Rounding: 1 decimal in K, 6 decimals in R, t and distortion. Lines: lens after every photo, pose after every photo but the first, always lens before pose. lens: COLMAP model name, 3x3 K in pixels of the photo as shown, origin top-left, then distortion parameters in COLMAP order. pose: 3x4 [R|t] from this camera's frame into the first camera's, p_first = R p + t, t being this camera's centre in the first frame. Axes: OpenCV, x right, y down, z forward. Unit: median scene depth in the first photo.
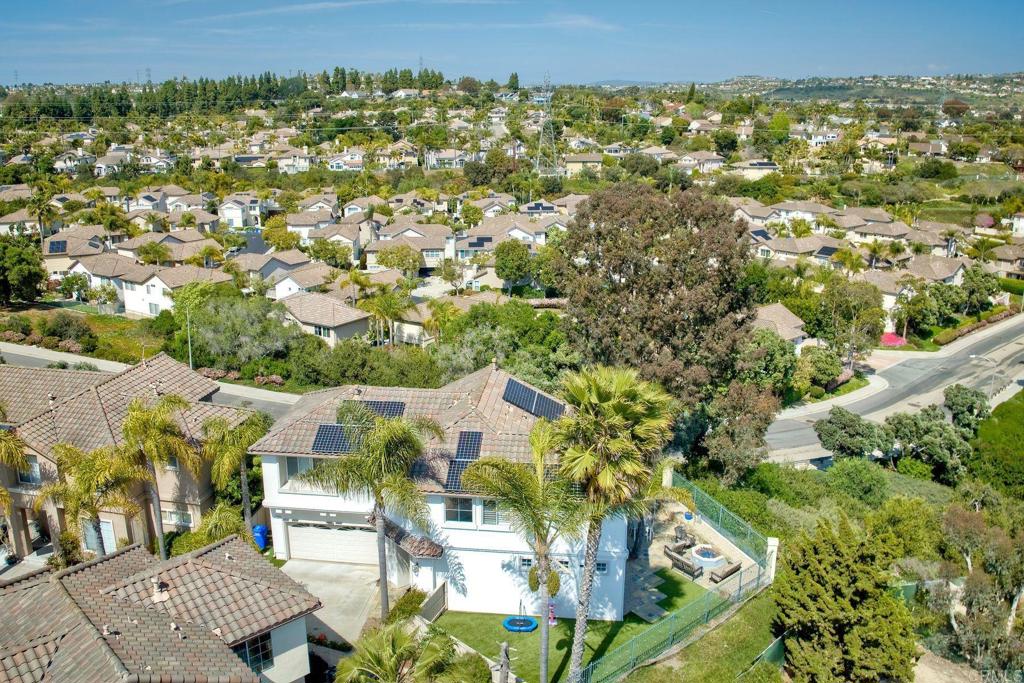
lens RADIAL K [[877.2, 0, 486.4], [0, 877.2, 341.7], [0, 0, 1]] dist [-0.096960, -0.014561]
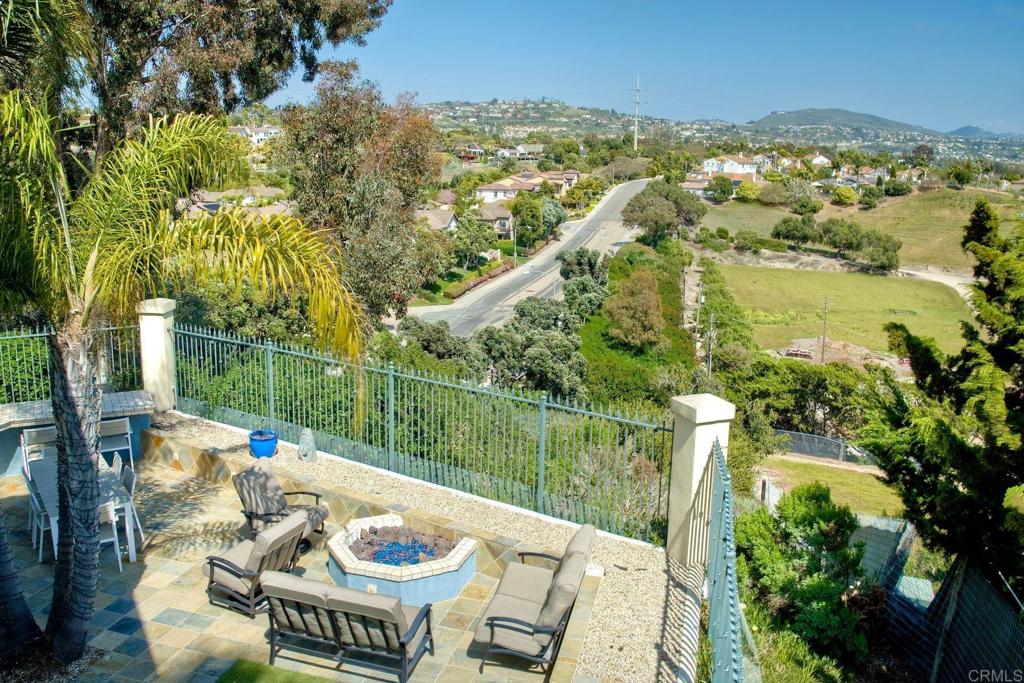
lens RADIAL K [[877.2, 0, 486.4], [0, 877.2, 341.7], [0, 0, 1]] dist [-0.096960, -0.014561]
pose [[0.808241, -0.100084, 0.580285, 0.075008], [0.137050, 0.990361, -0.020077, 0.103252], [-0.572682, 0.095755, 0.814166, 0.413501]]
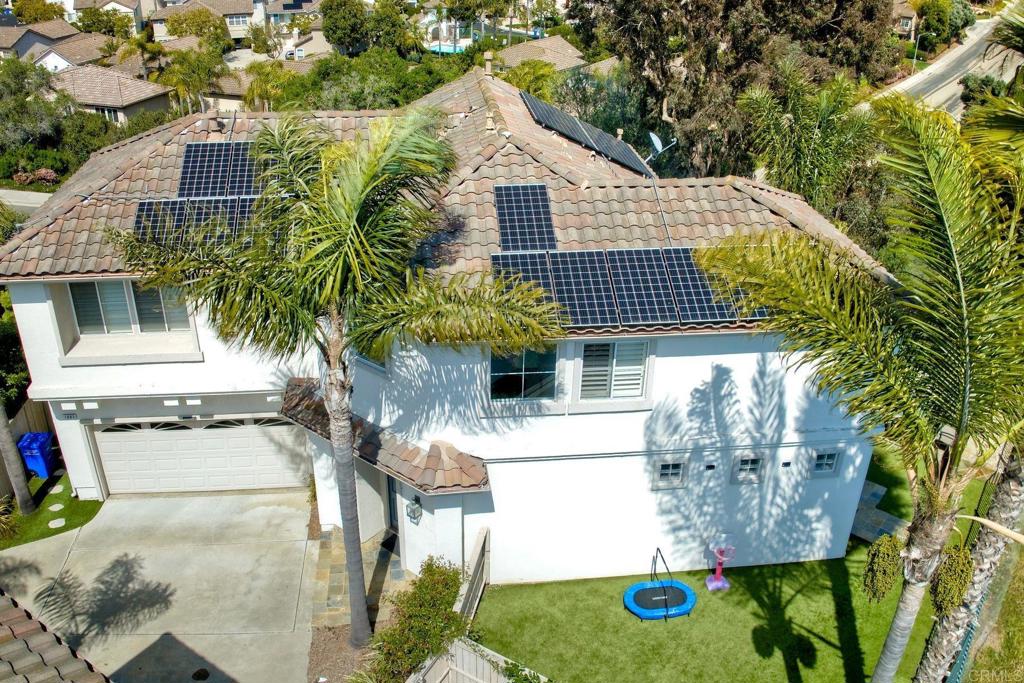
lens RADIAL K [[877.2, 0, 486.4], [0, 877.2, 341.7], [0, 0, 1]] dist [-0.096960, -0.014561]
pose [[0.973369, -0.093662, 0.209239, -0.062000], [0.045654, 0.973644, 0.223456, 0.038797], [-0.224654, -0.207952, 0.951991, 0.282159]]
